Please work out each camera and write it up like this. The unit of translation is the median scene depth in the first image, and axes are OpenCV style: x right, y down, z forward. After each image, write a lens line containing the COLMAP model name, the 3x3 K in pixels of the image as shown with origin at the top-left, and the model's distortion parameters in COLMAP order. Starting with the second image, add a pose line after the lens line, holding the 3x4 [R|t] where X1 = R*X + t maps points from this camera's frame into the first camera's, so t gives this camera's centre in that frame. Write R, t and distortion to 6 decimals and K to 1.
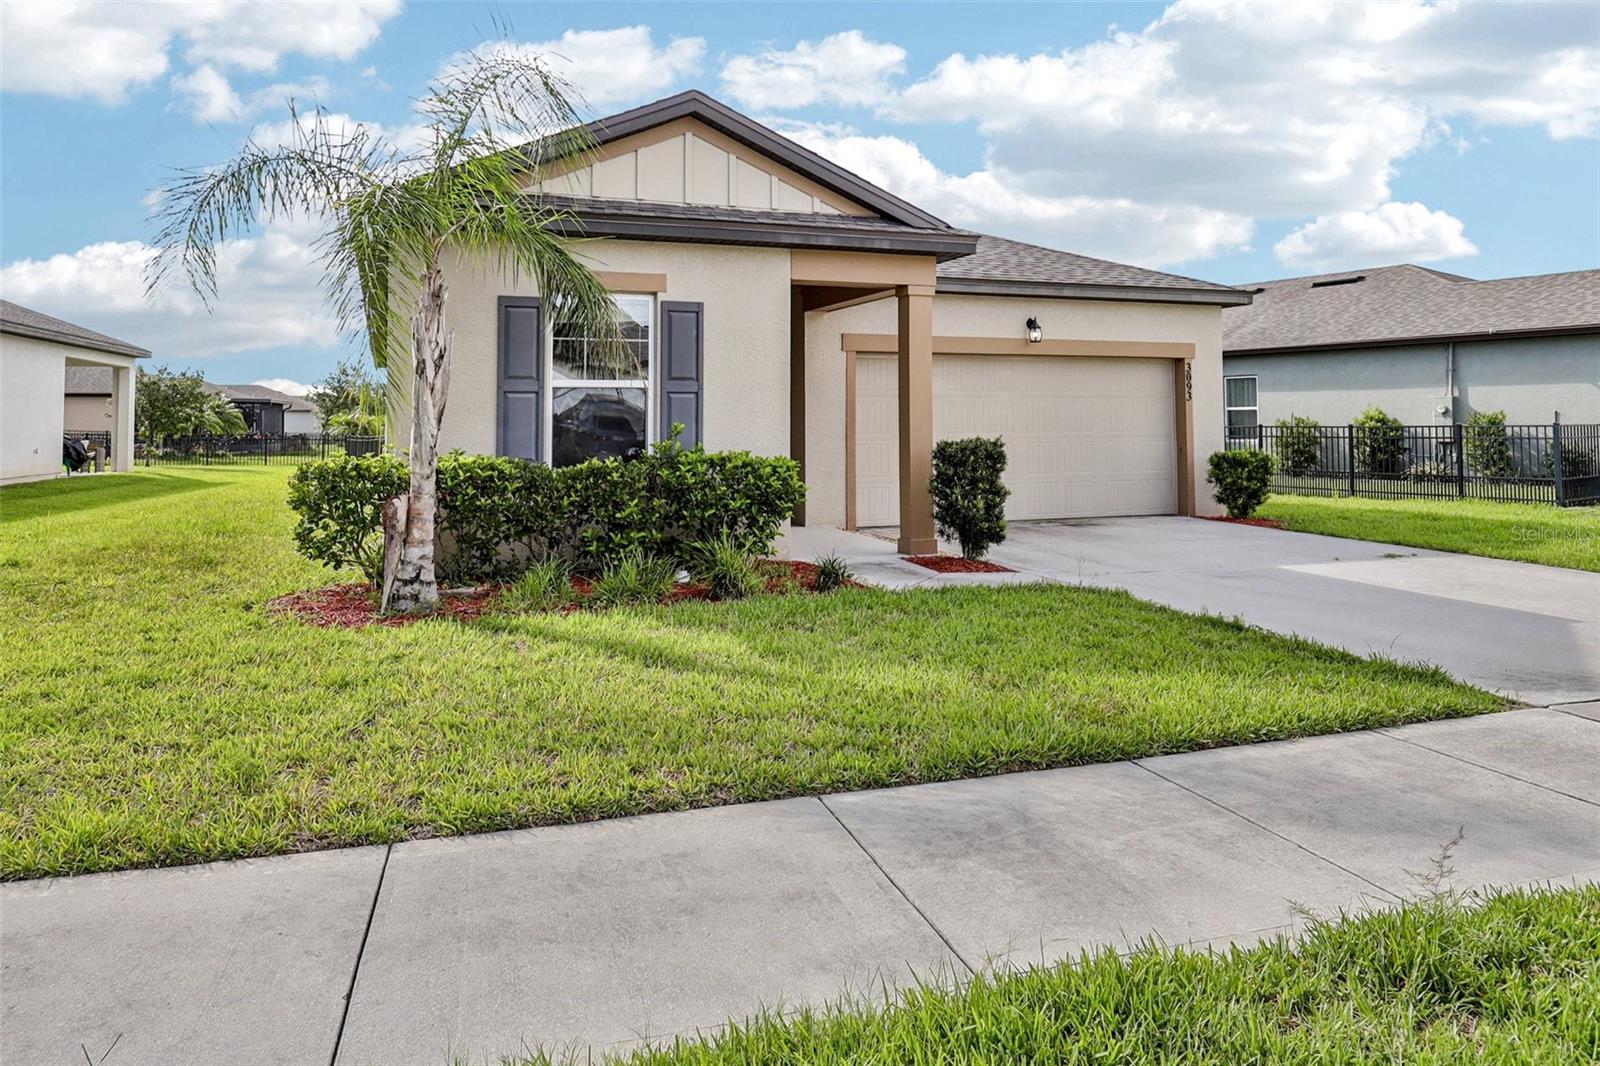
lens RADIAL K [[1045.9, 0, 800.0], [0, 1045.9, 533.0], [0, 0, 1]] dist [-0.004276, -0.001083]
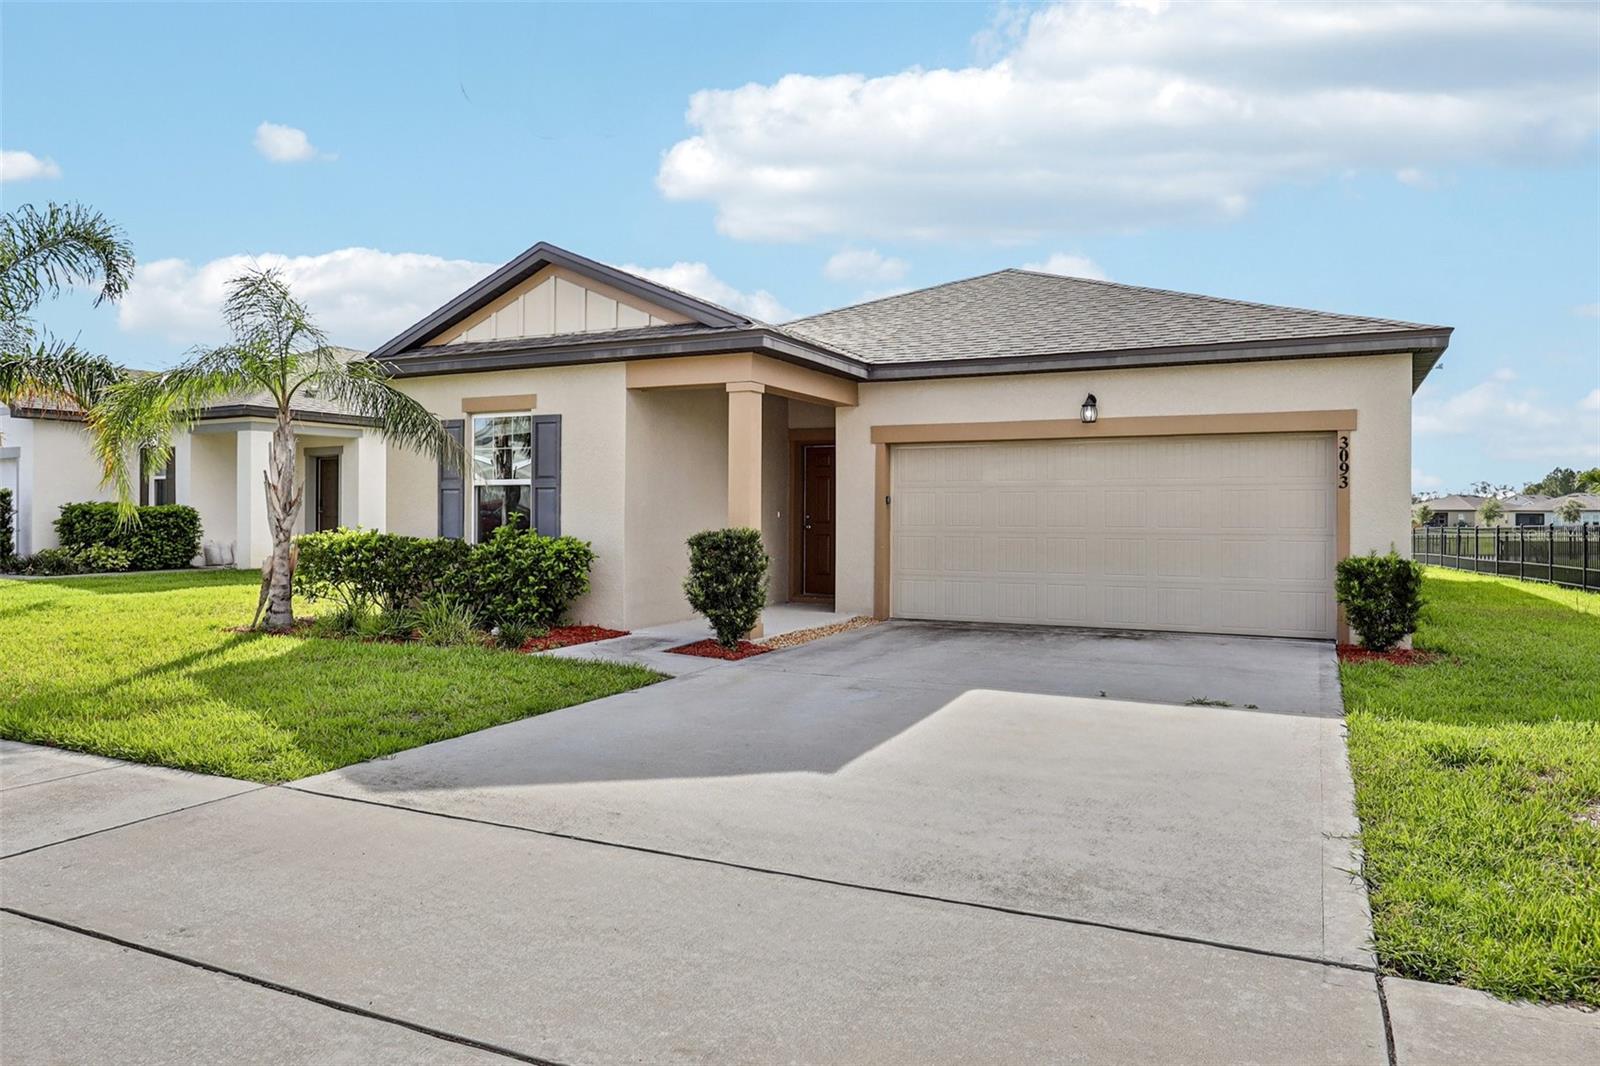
lens RADIAL K [[1045.9, 0, 800.0], [0, 1045.9, 533.0], [0, 0, 1]] dist [-0.004276, -0.001083]
pose [[0.714287, 0.020174, -0.699562, 0.914956], [-0.079224, 0.995490, -0.052183, -0.043415], [0.695354, 0.092696, 0.712664, 0.342309]]
